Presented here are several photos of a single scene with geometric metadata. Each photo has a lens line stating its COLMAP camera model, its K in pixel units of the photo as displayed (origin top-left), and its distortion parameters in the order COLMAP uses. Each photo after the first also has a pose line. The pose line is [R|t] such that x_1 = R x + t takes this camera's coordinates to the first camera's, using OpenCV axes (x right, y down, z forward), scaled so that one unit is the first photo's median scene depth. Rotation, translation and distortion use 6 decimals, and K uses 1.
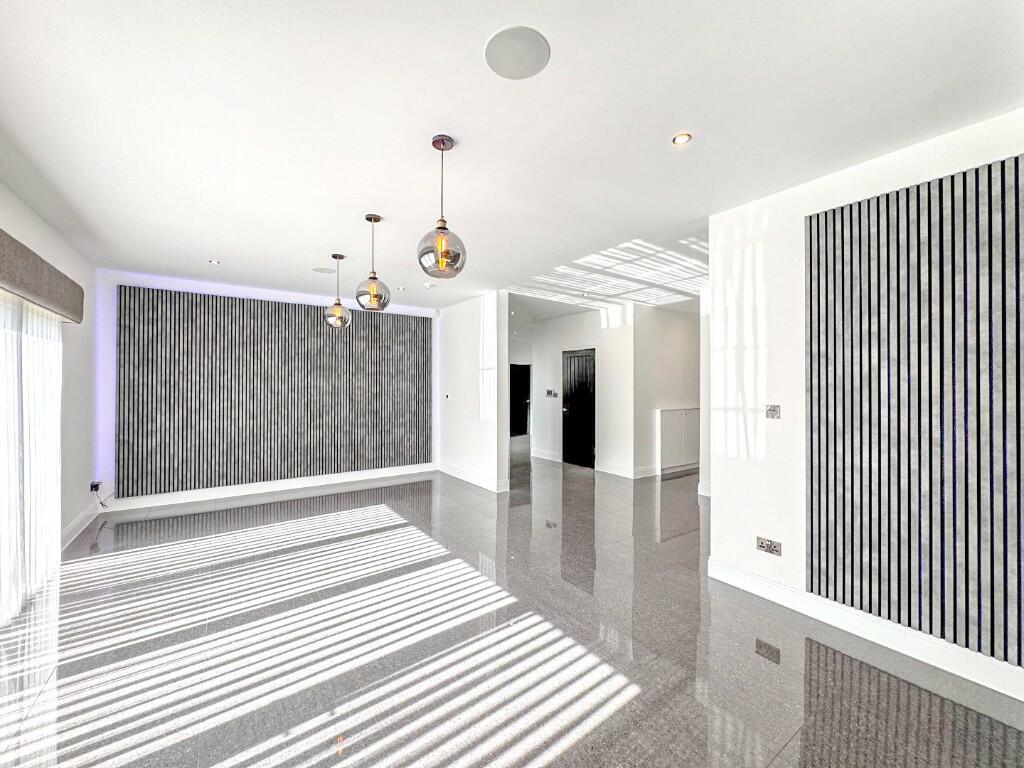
lens RADIAL K [[404.7, 0, 512.0], [0, 404.7, 384.0], [0, 0, 1]] dist [-0.000956, -0.000087]
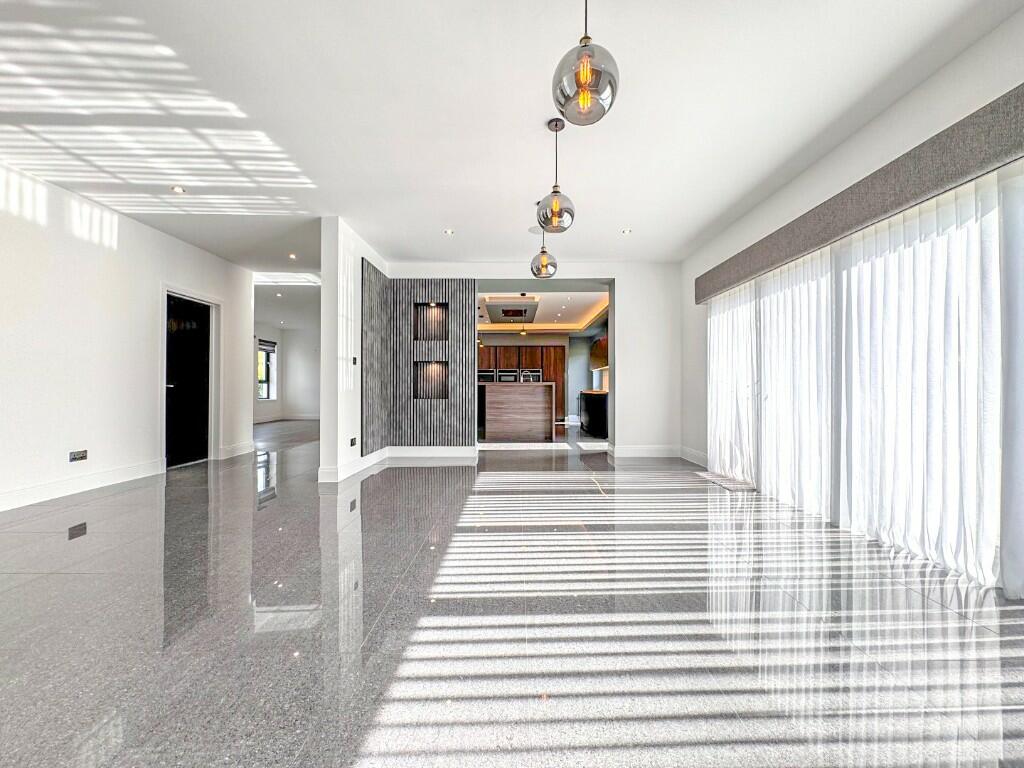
lens RADIAL K [[404.7, 0, 512.0], [0, 404.7, 384.0], [0, 0, 1]] dist [-0.000956, -0.000087]
pose [[-0.812156, 0.000934, 0.583440, -0.583831], [-0.004976, 0.999951, -0.008527, 0.117589], [-0.583419, -0.009829, -0.812112, 1.327853]]
